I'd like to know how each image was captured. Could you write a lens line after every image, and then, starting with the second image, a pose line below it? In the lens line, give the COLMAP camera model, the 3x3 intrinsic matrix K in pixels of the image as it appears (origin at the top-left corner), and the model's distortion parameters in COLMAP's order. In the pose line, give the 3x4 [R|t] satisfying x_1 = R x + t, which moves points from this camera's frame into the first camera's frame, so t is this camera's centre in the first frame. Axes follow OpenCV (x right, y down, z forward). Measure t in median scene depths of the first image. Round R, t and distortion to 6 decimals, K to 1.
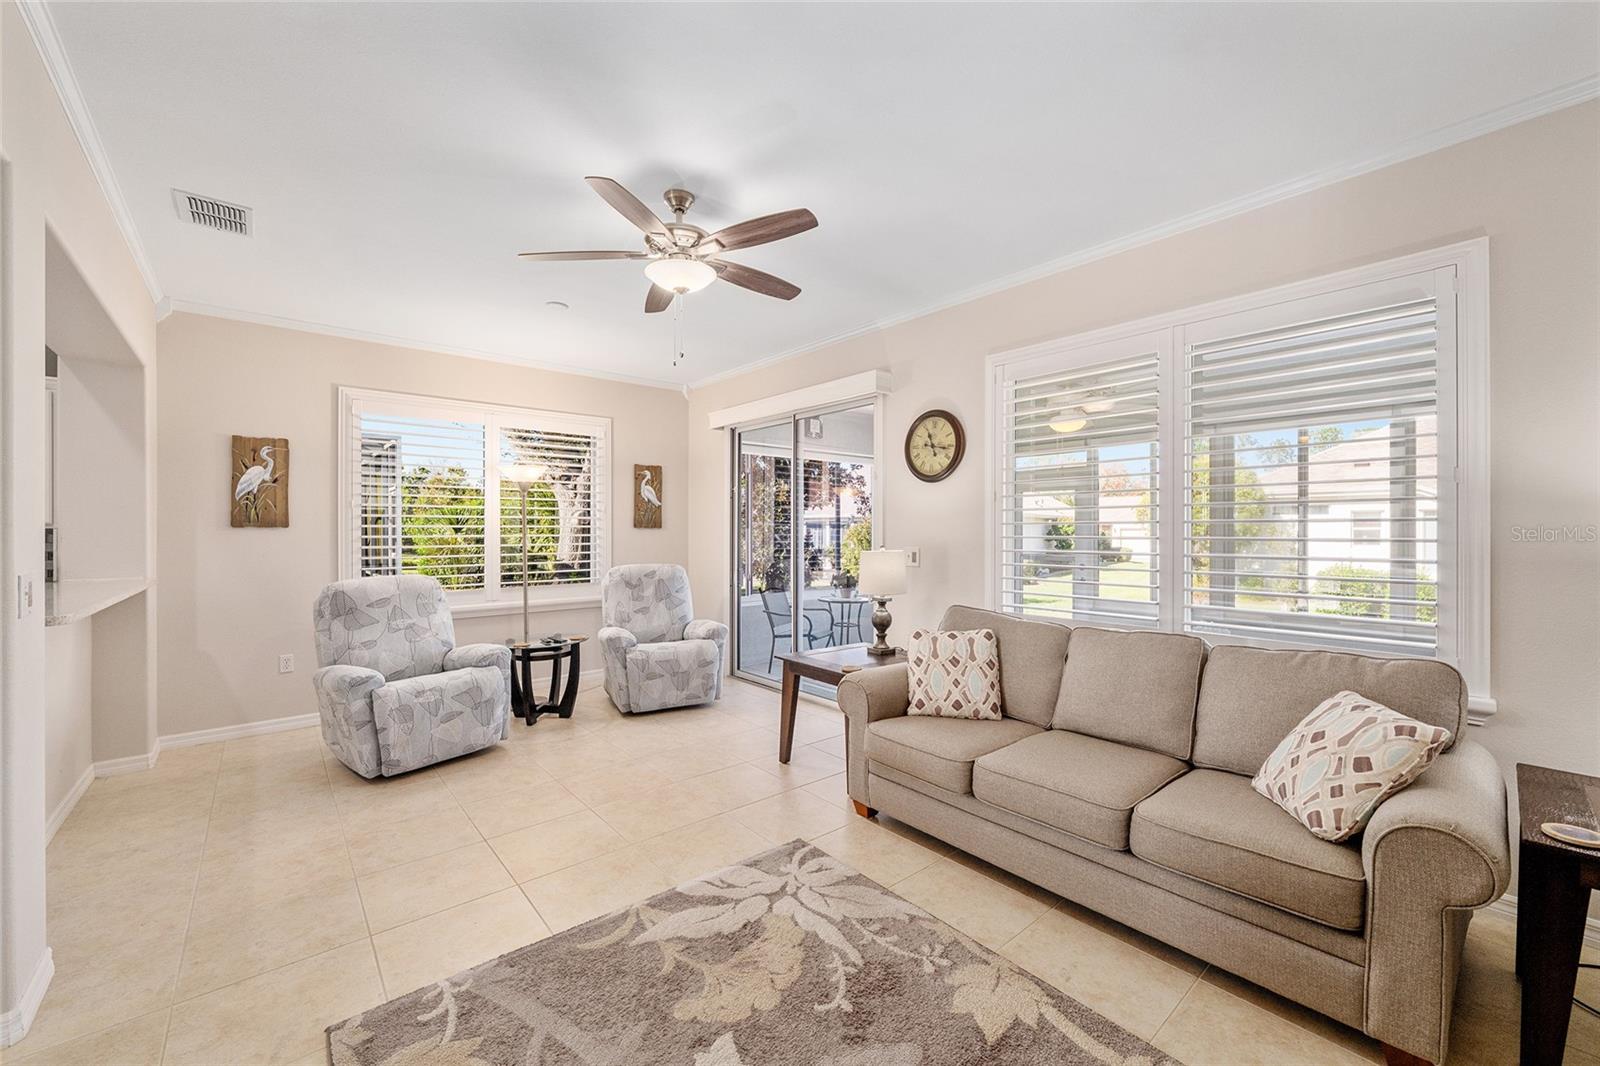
lens RADIAL K [[626.0, 0, 803.1], [0, 626.0, 530.7], [0, 0, 1]] dist [-0.004670, -0.000352]
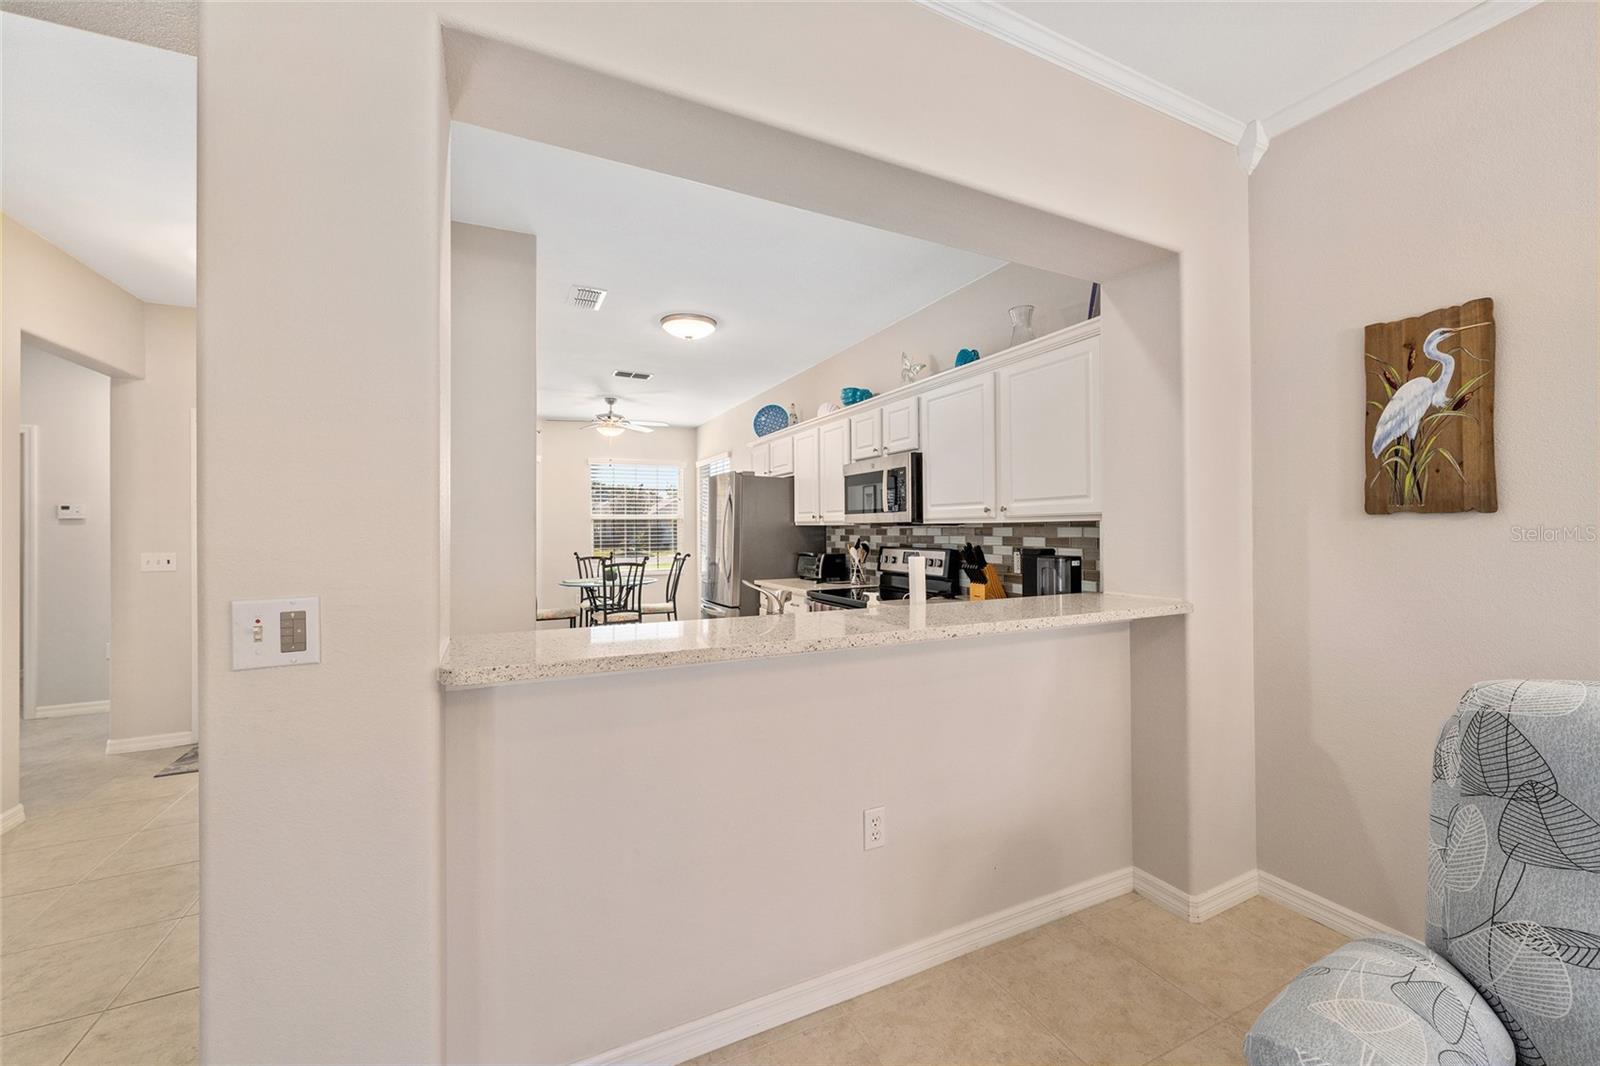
lens RADIAL K [[622.9, 0, 802.6], [0, 622.9, 521.6], [0, 0, 1]] dist [0.000807, 0.000201]
pose [[-0.258465, -0.006058, -0.966002, -0.357766], [0.007737, 0.999935, -0.008341, 0.001107], [0.965990, -0.009630, -0.258401, 0.760033]]
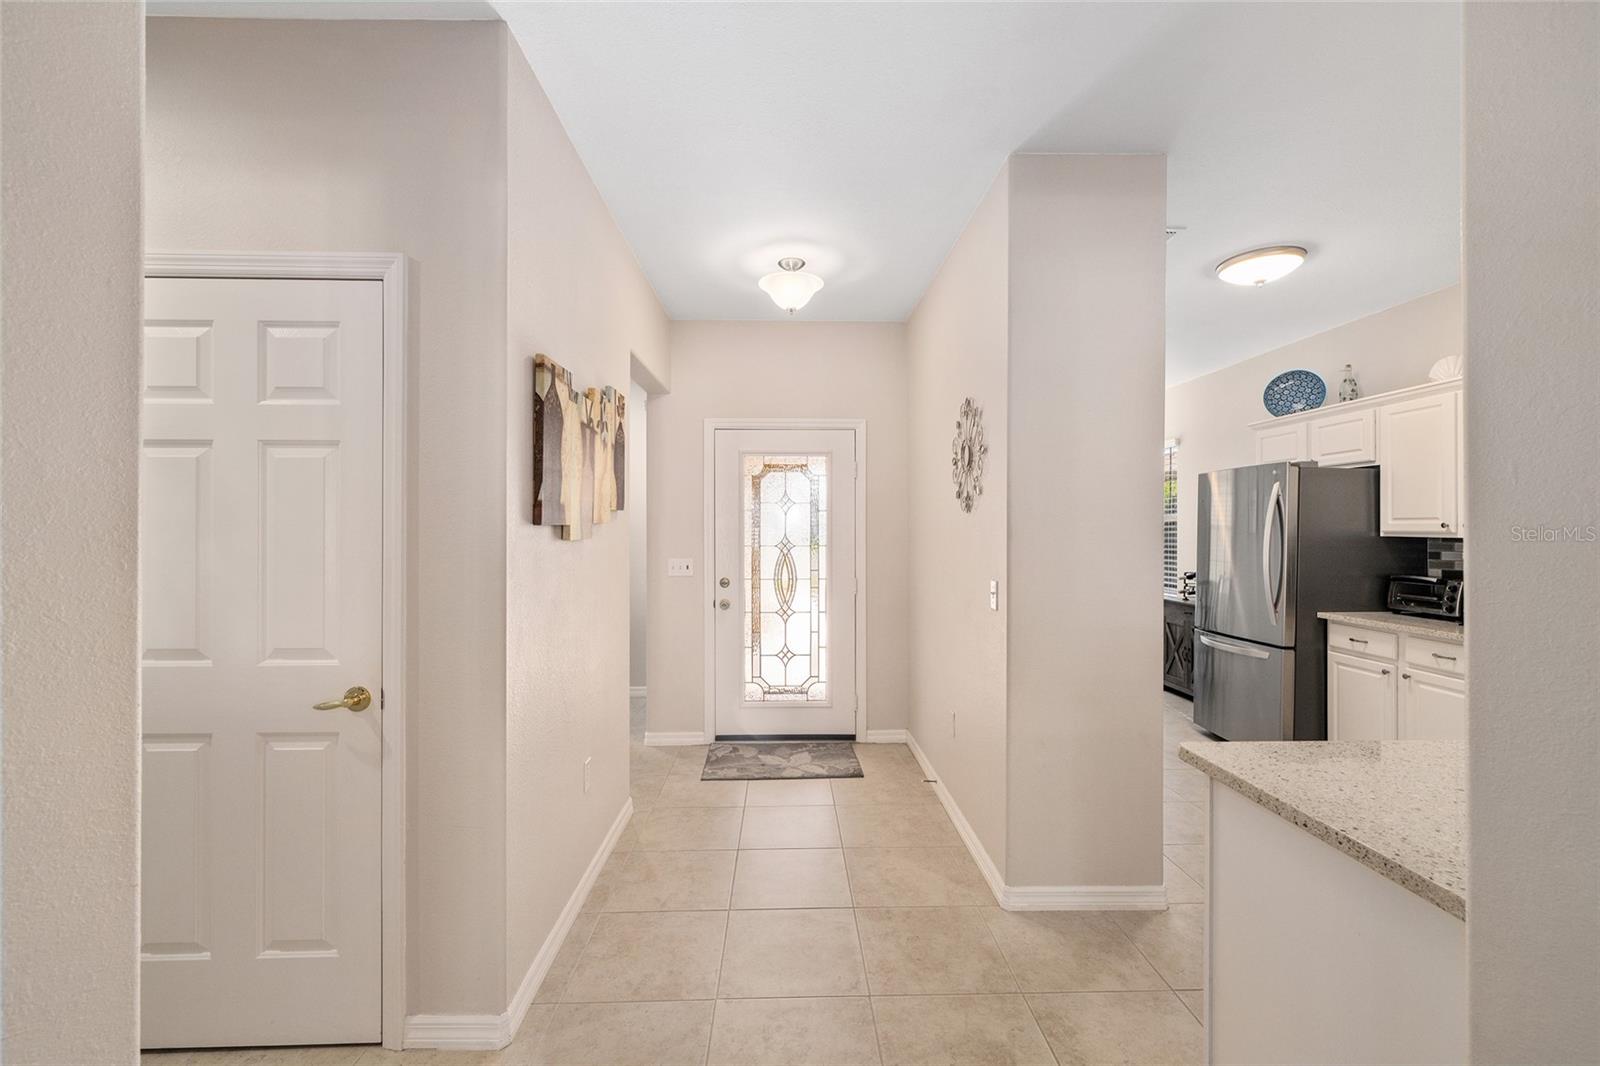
lens RADIAL K [[663.3, 0, 802.3], [0, 663.3, 529.5], [0, 0, 1]] dist [-0.001147, 0.000022]
pose [[-0.632298, 0.002497, -0.774721, -0.325117], [0.001630, 0.999997, 0.001892, -0.016364], [0.774723, -0.000066, -0.632301, 0.346771]]
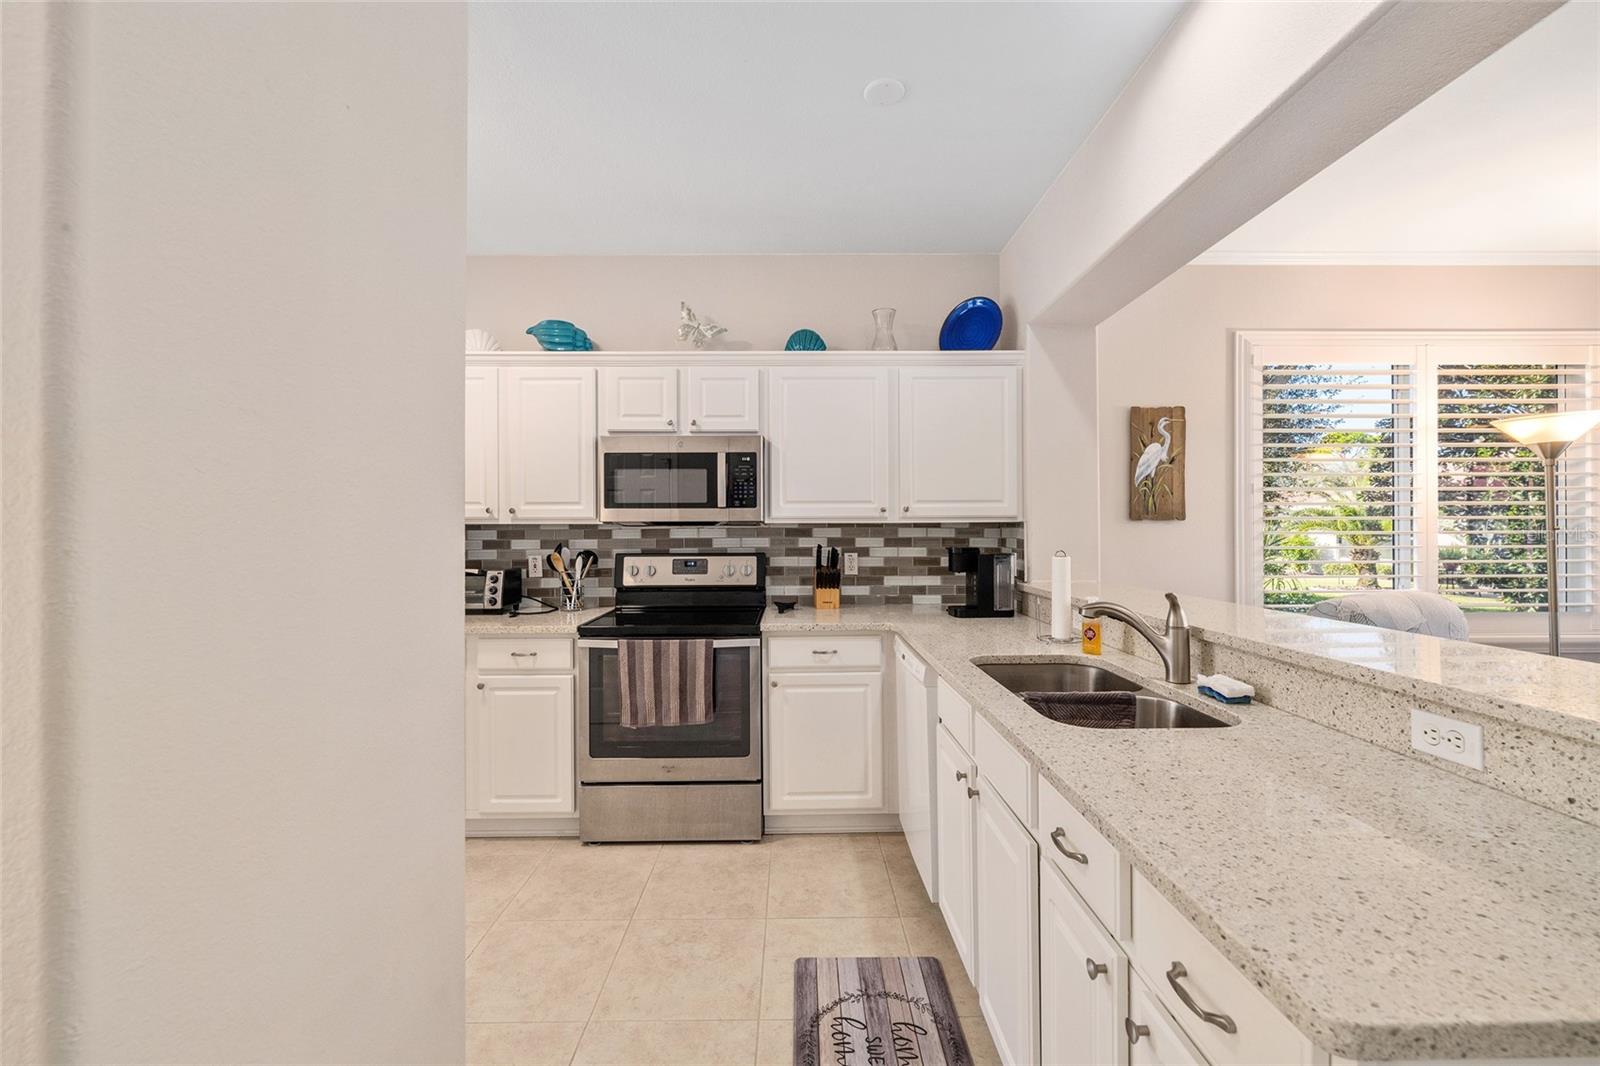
lens RADIAL K [[645.8, 0, 803.9], [0, 645.8, 527.4], [0, 0, 1]] dist [0.007459, -0.000090]
pose [[0.764702, -0.000808, -0.644384, -0.761638], [0.002066, 0.999997, 0.001199, 0.002072], [0.644381, -0.002248, 0.764701, 0.088629]]
